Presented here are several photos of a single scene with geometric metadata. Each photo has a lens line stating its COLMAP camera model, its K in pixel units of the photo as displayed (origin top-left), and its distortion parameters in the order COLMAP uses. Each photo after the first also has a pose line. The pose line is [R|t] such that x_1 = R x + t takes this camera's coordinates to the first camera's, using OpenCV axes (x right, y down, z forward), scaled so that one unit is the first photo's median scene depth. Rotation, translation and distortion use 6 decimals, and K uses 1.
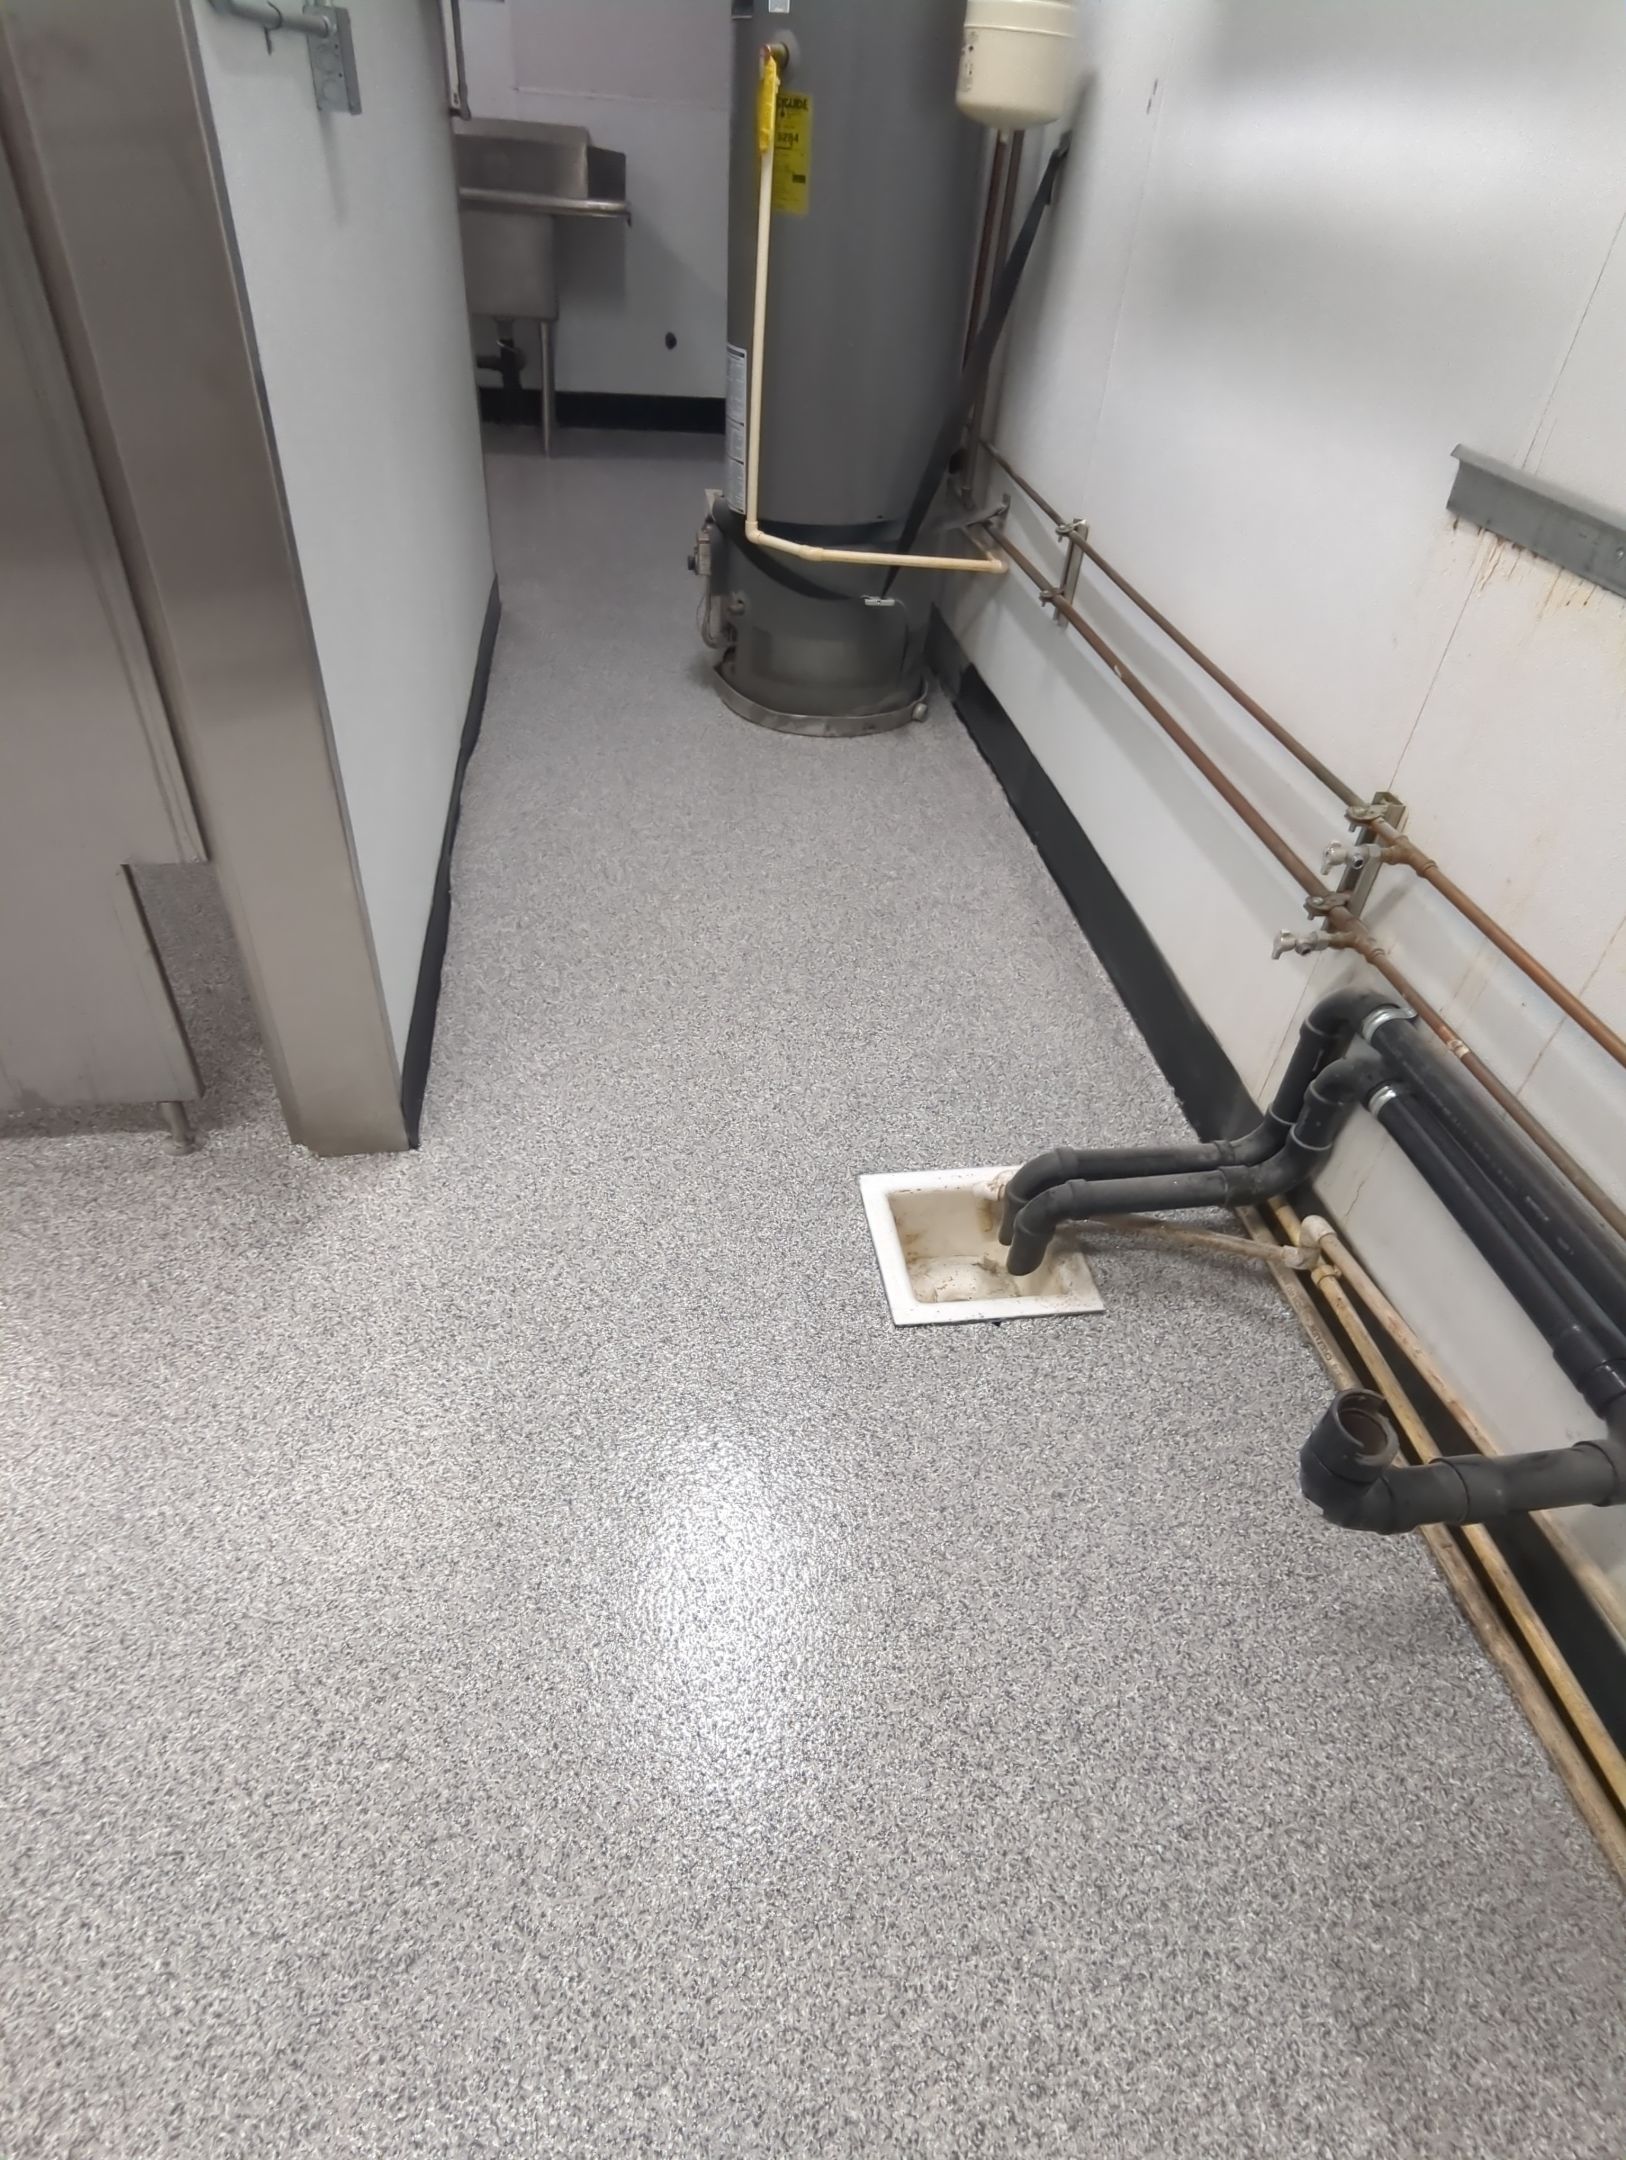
lens RADIAL K [[1193.5, 0, 813.0], [0, 1193.5, 1080.0], [0, 0, 1]] dist [0.002194, 0.001628]
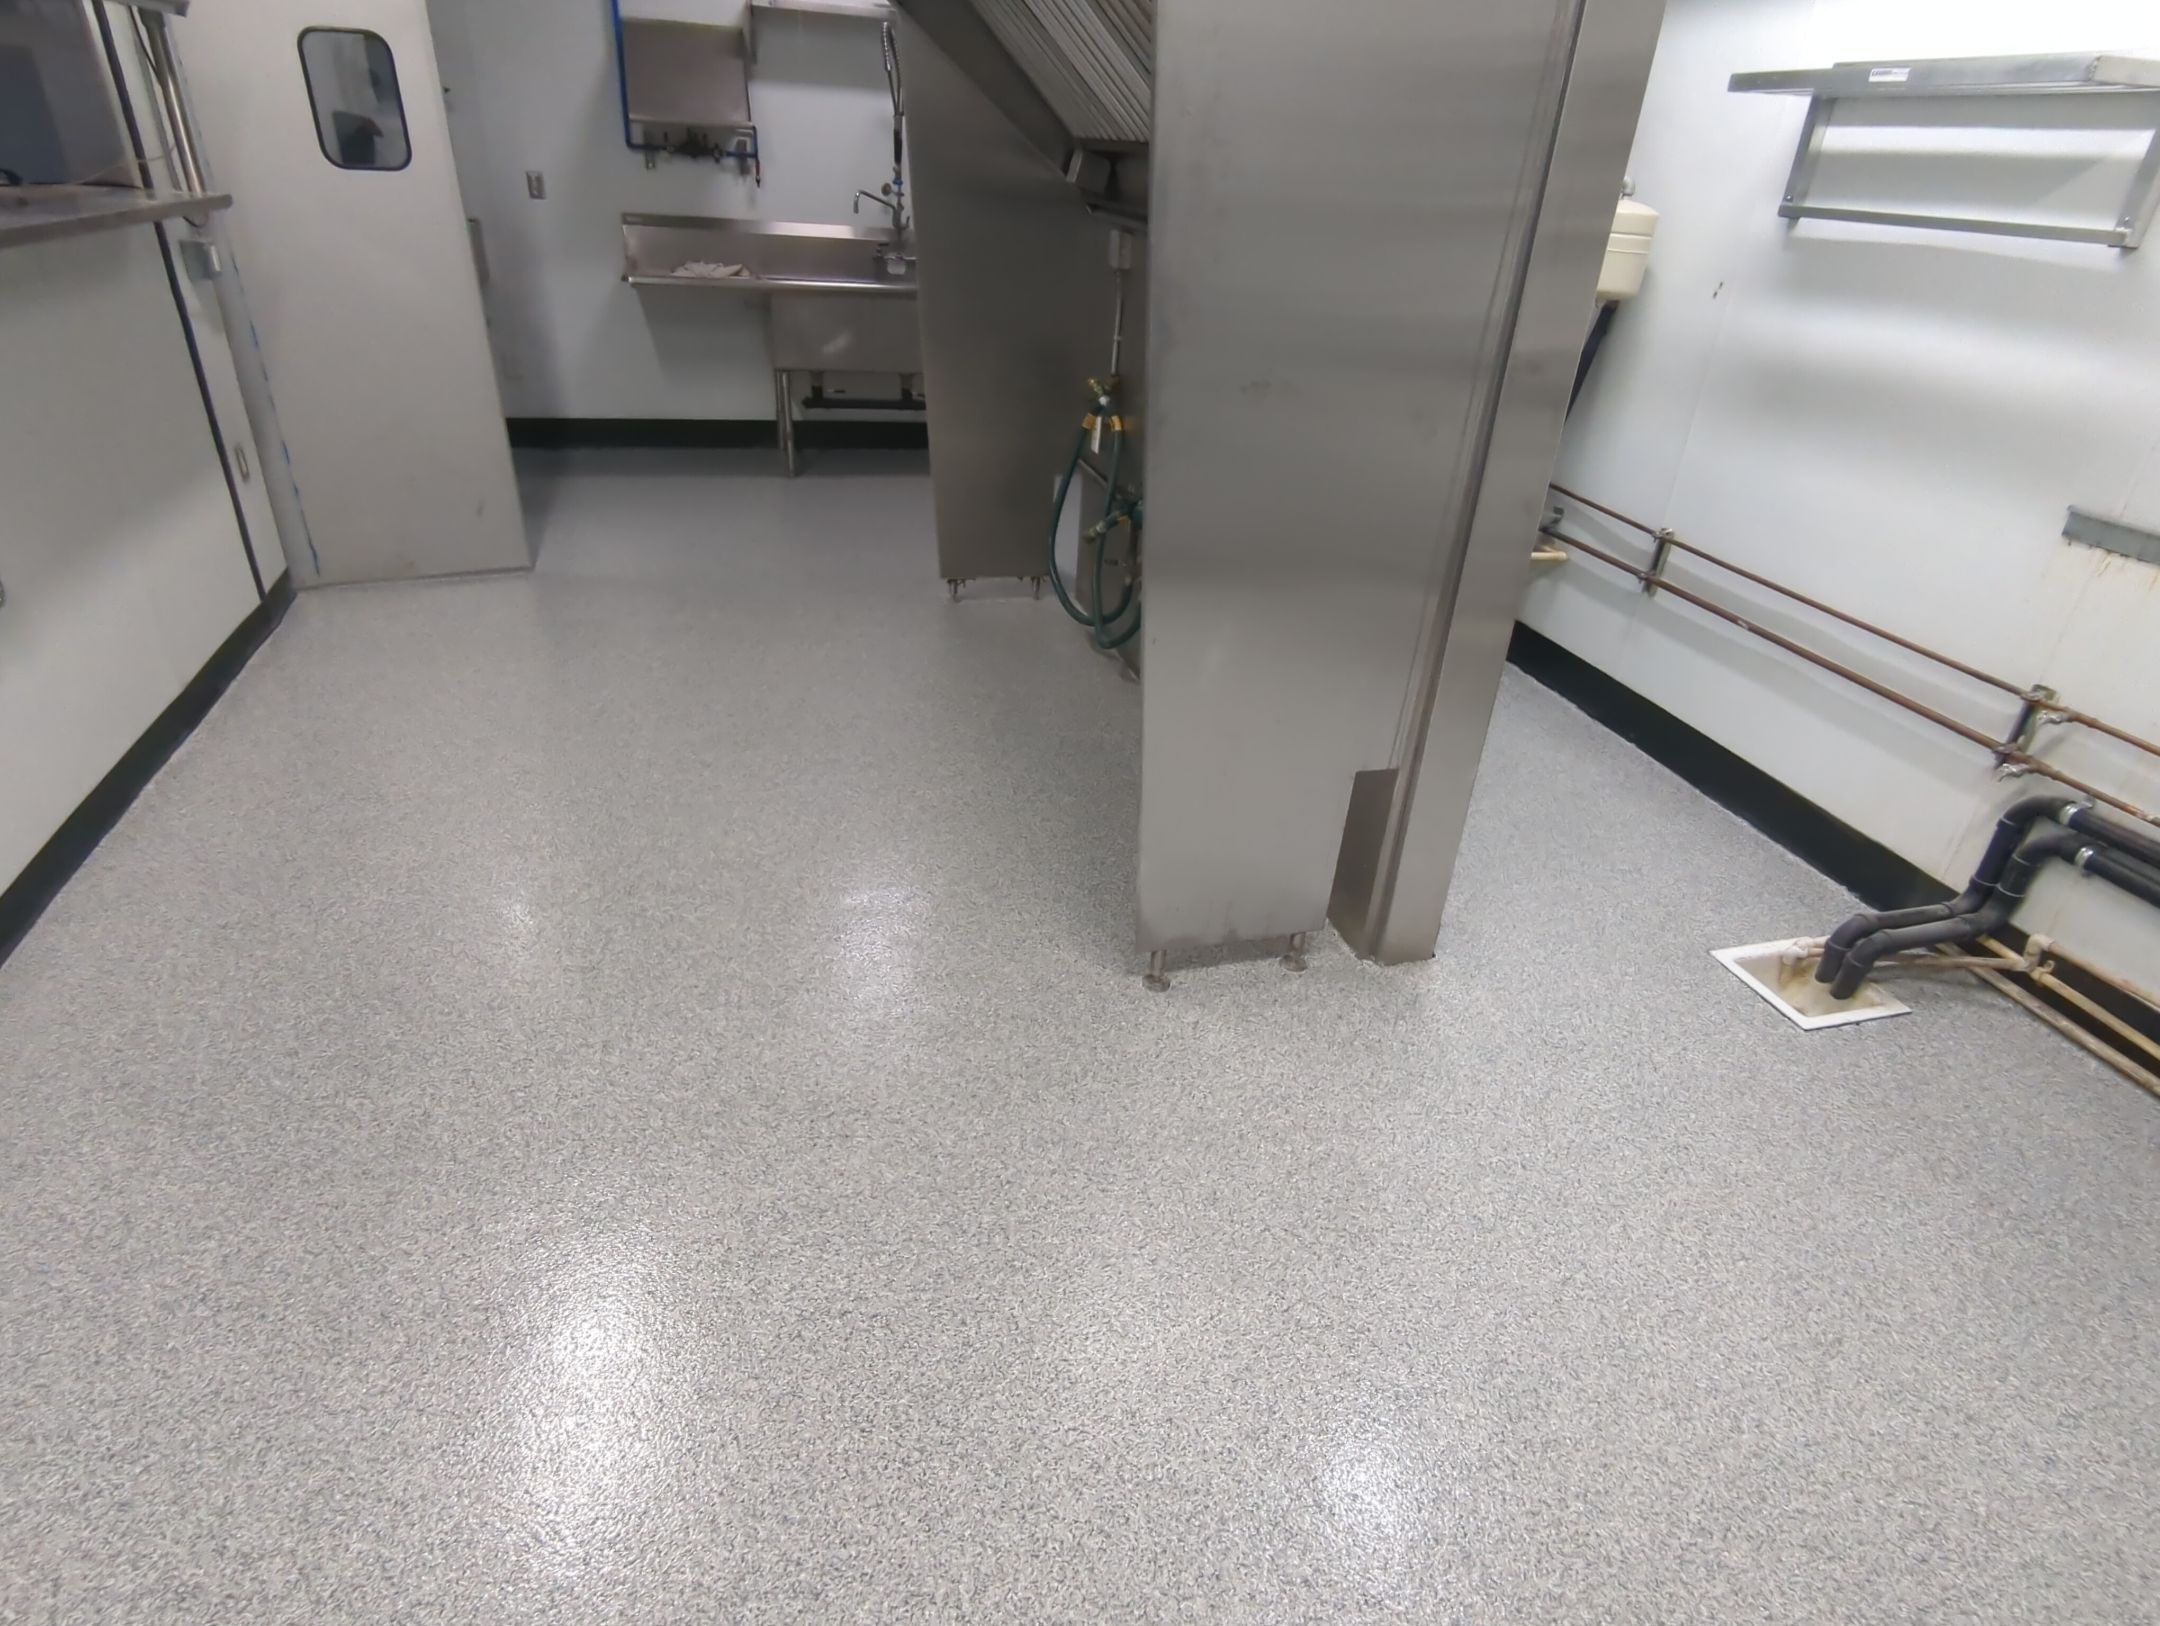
lens RADIAL K [[1193.5, 0, 1103.4], [0, 1193.5, 815.5], [0, 0, 1]] dist [0.002194, 0.001628]
pose [[0.989111, -0.071250, 0.128775, -1.009815], [0.091882, 0.982481, -0.162139, 0.096174], [-0.114966, 0.172206, 0.978329, -0.478797]]
